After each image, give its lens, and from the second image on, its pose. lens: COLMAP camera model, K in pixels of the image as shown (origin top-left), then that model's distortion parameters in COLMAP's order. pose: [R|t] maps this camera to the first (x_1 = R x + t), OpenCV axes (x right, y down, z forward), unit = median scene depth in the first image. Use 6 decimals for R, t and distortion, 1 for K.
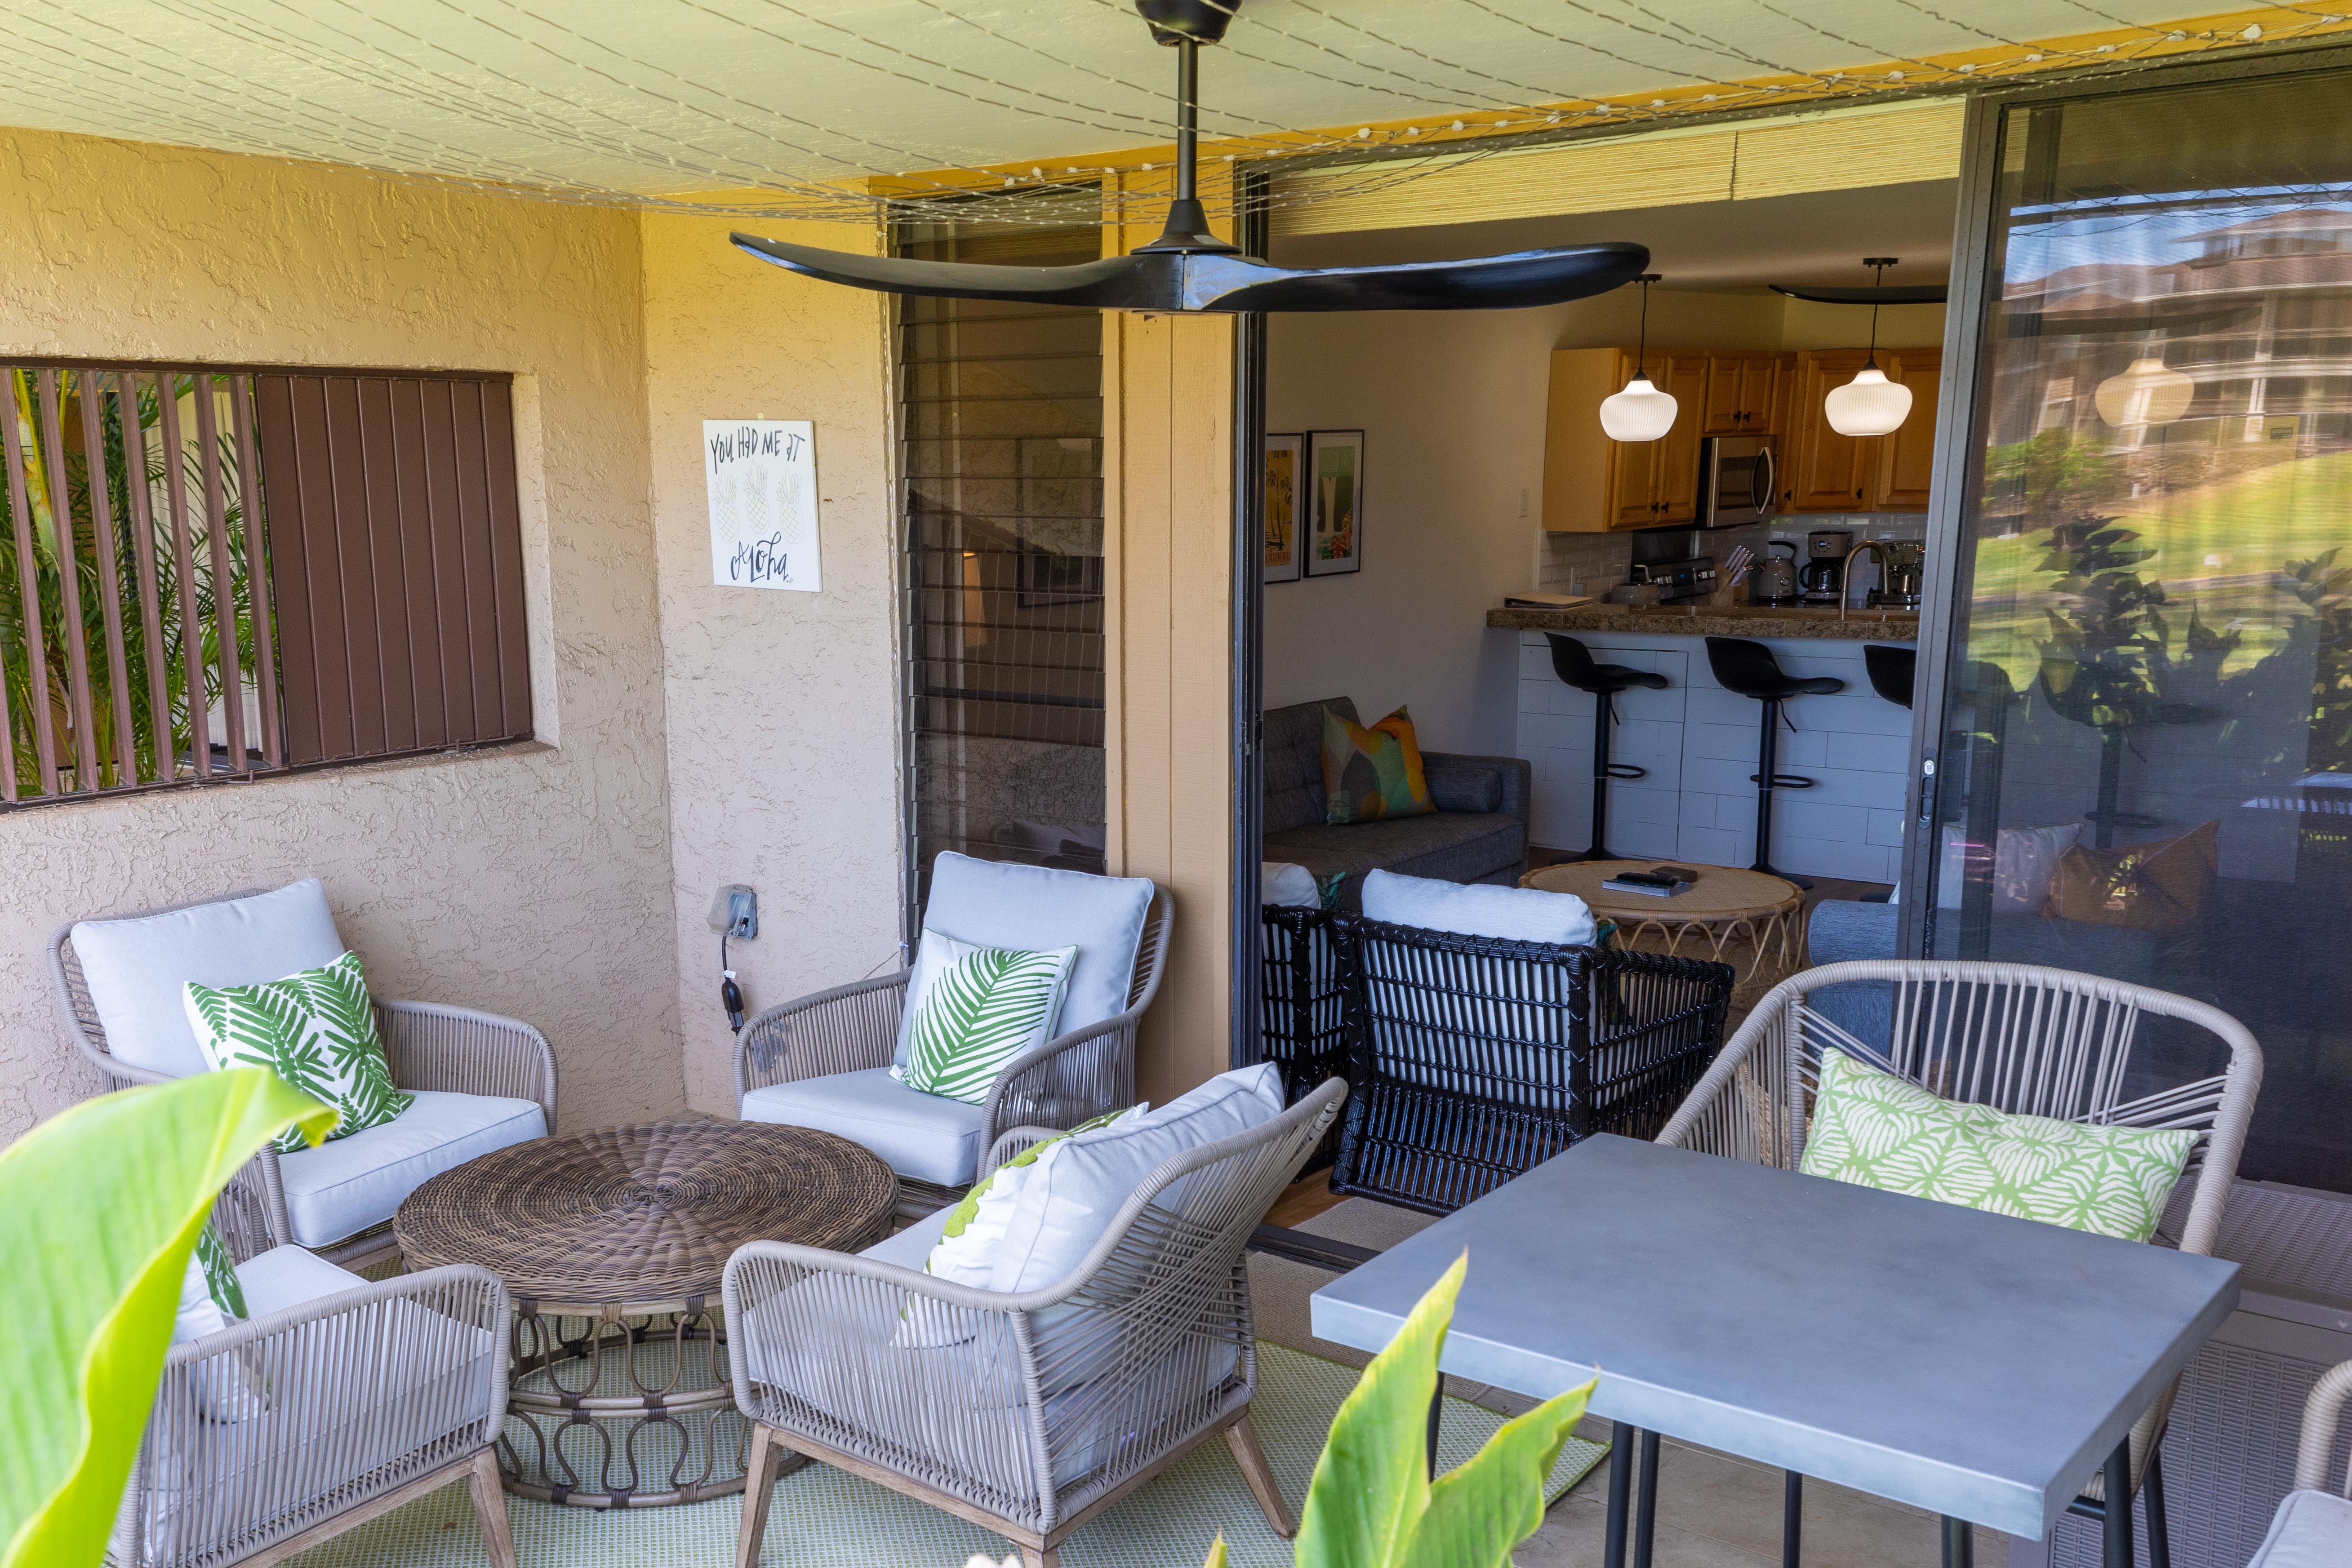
lens RADIAL K [[2265.2, 0, 1055.0], [0, 2265.2, 884.9], [0, 0, 1]] dist [0.314172, -0.467514]
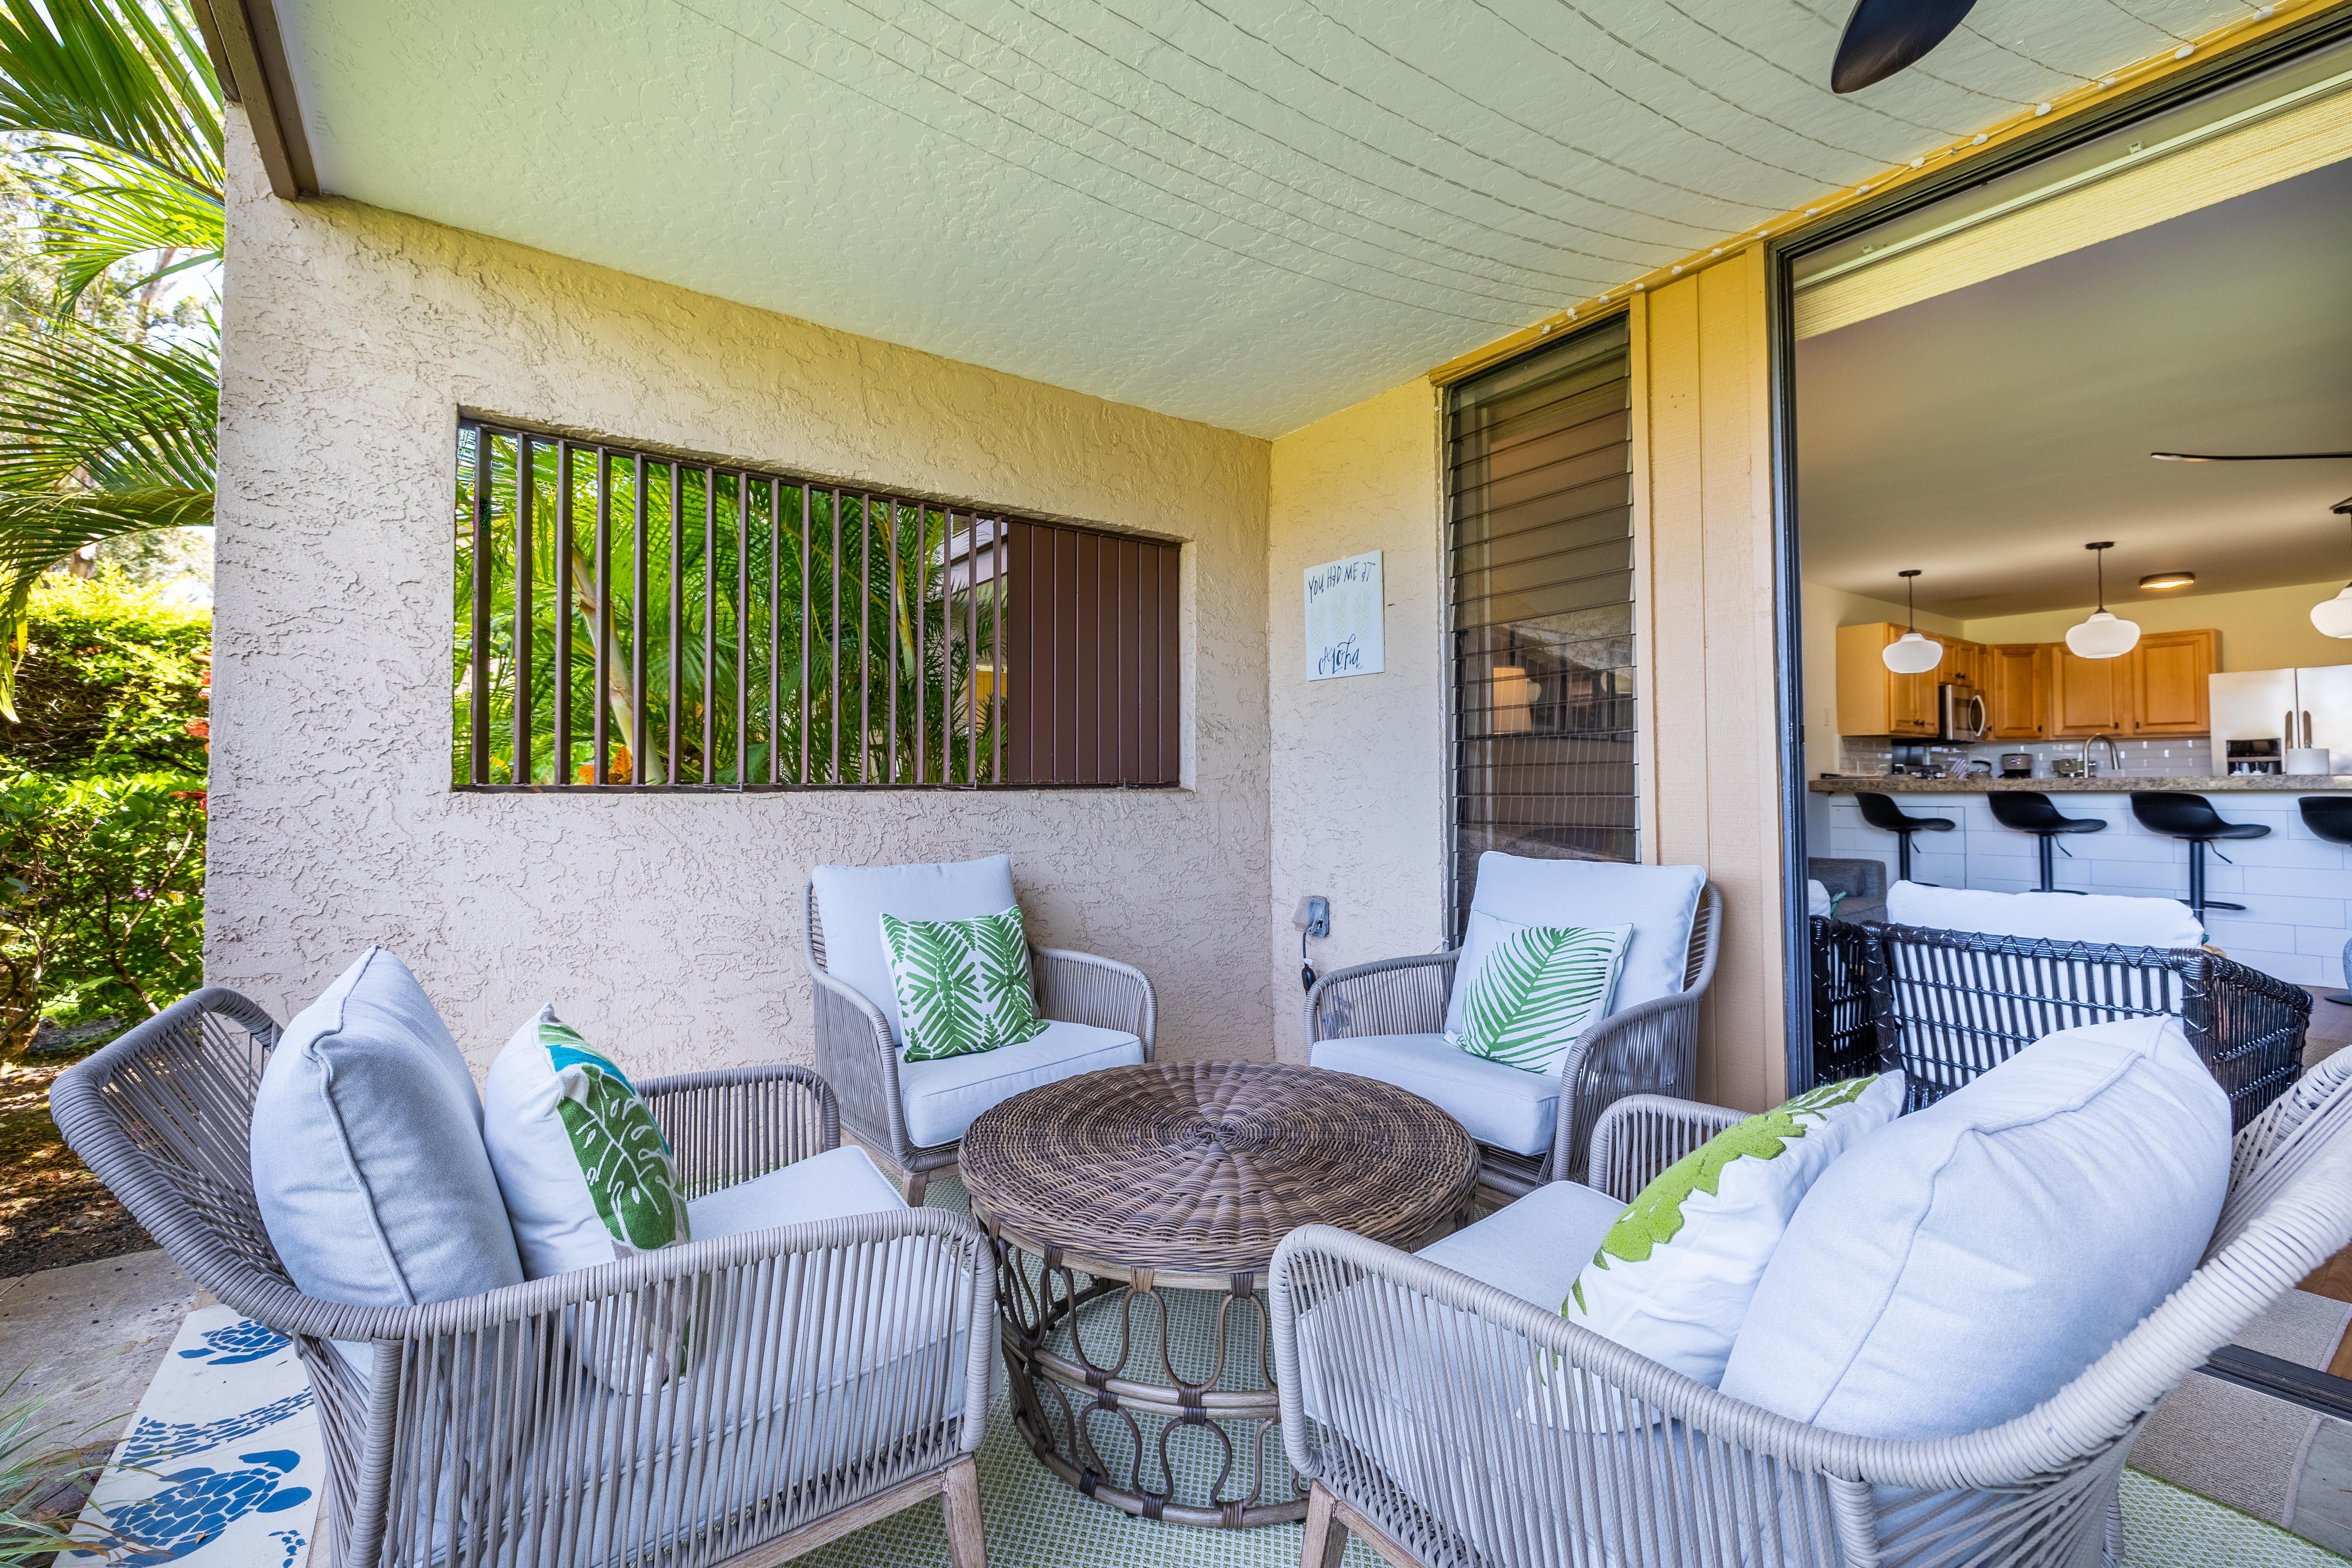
lens RADIAL K [[995.9, 0, 1185.2], [0, 995.9, 777.4], [0, 0, 1]] dist [-0.001558, -0.000002]
pose [[0.961802, 0.001180, -0.273745, -0.063318], [-0.056053, 0.979652, -0.192718, 0.060931], [0.267947, 0.200701, 0.942297, 0.498059]]
